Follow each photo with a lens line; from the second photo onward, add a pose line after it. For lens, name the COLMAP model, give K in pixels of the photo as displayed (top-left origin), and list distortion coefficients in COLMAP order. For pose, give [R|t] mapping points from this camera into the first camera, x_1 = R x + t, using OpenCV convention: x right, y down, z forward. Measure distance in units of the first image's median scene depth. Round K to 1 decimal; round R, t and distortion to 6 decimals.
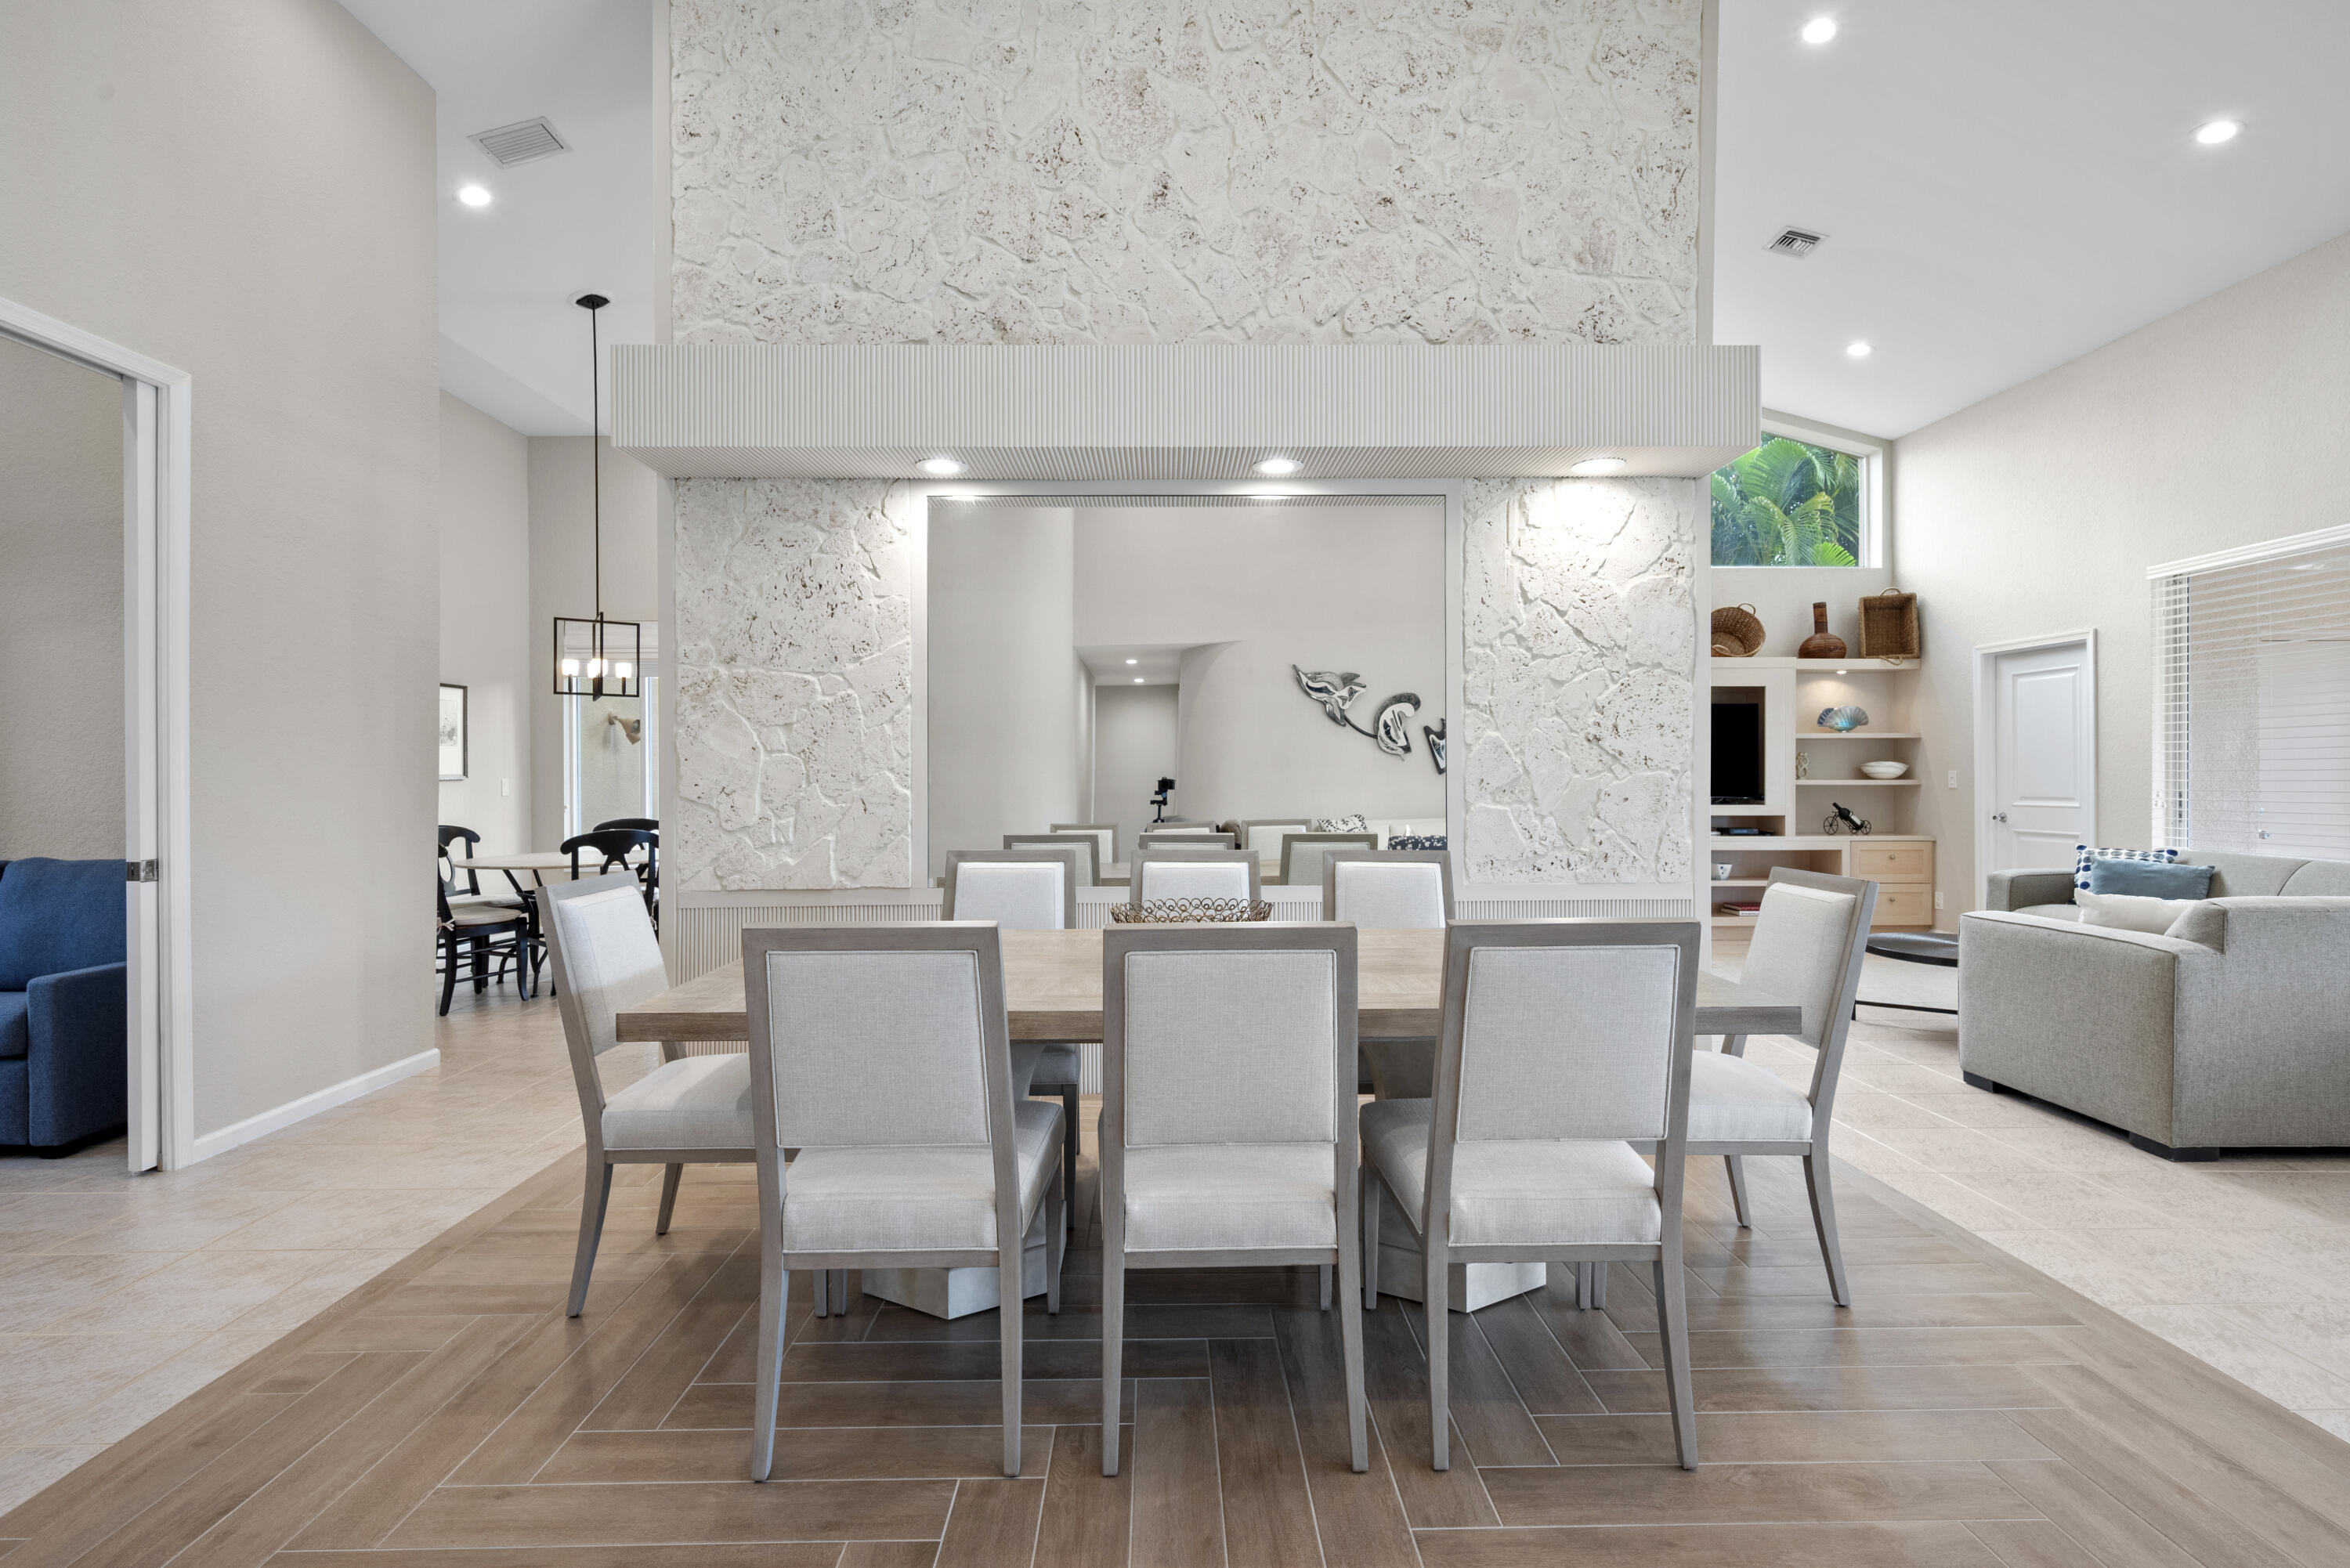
lens RADIAL K [[1070.4, 0, 1179.1], [0, 1070.4, 778.0], [0, 0, 1]] dist [-0.001923, 0.000596]
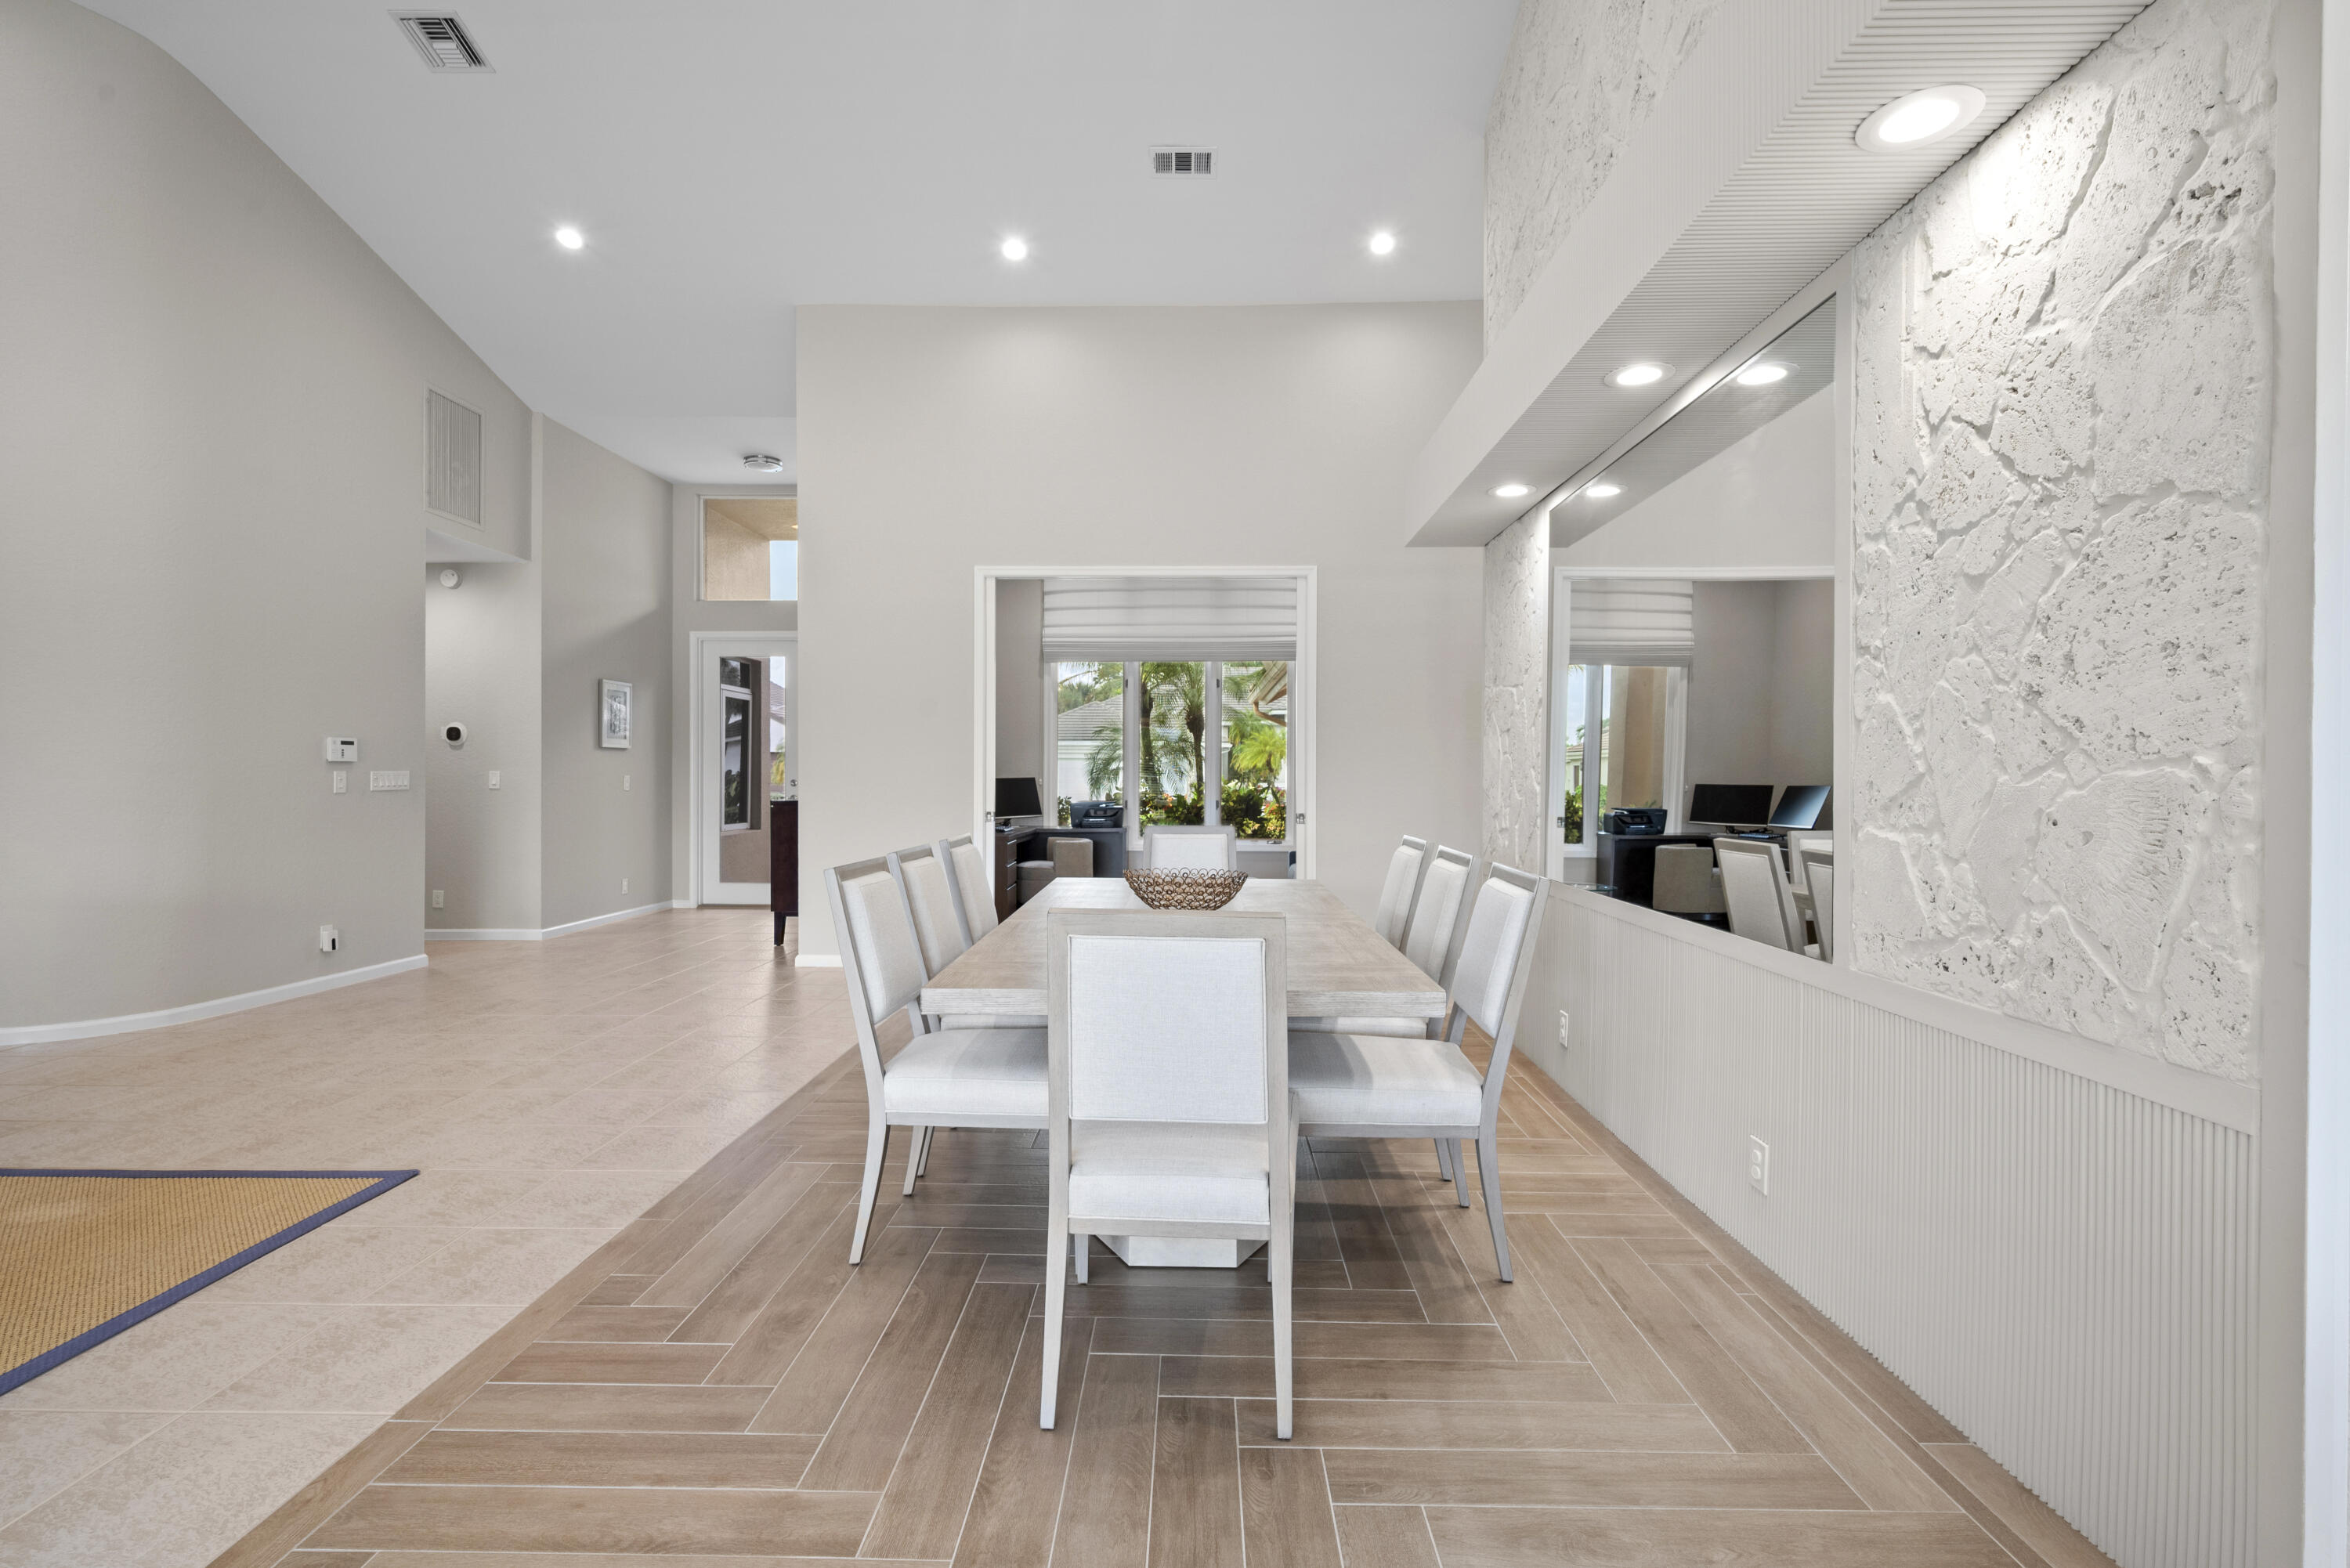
lens RADIAL K [[1070.4, 0, 1179.1], [0, 1070.4, 778.0], [0, 0, 1]] dist [-0.001923, 0.000596]
pose [[-0.037027, 0.008072, -0.999282, 0.842386], [-0.005191, 0.999952, 0.008270, -0.003700], [0.999301, 0.005493, -0.036983, 0.666327]]
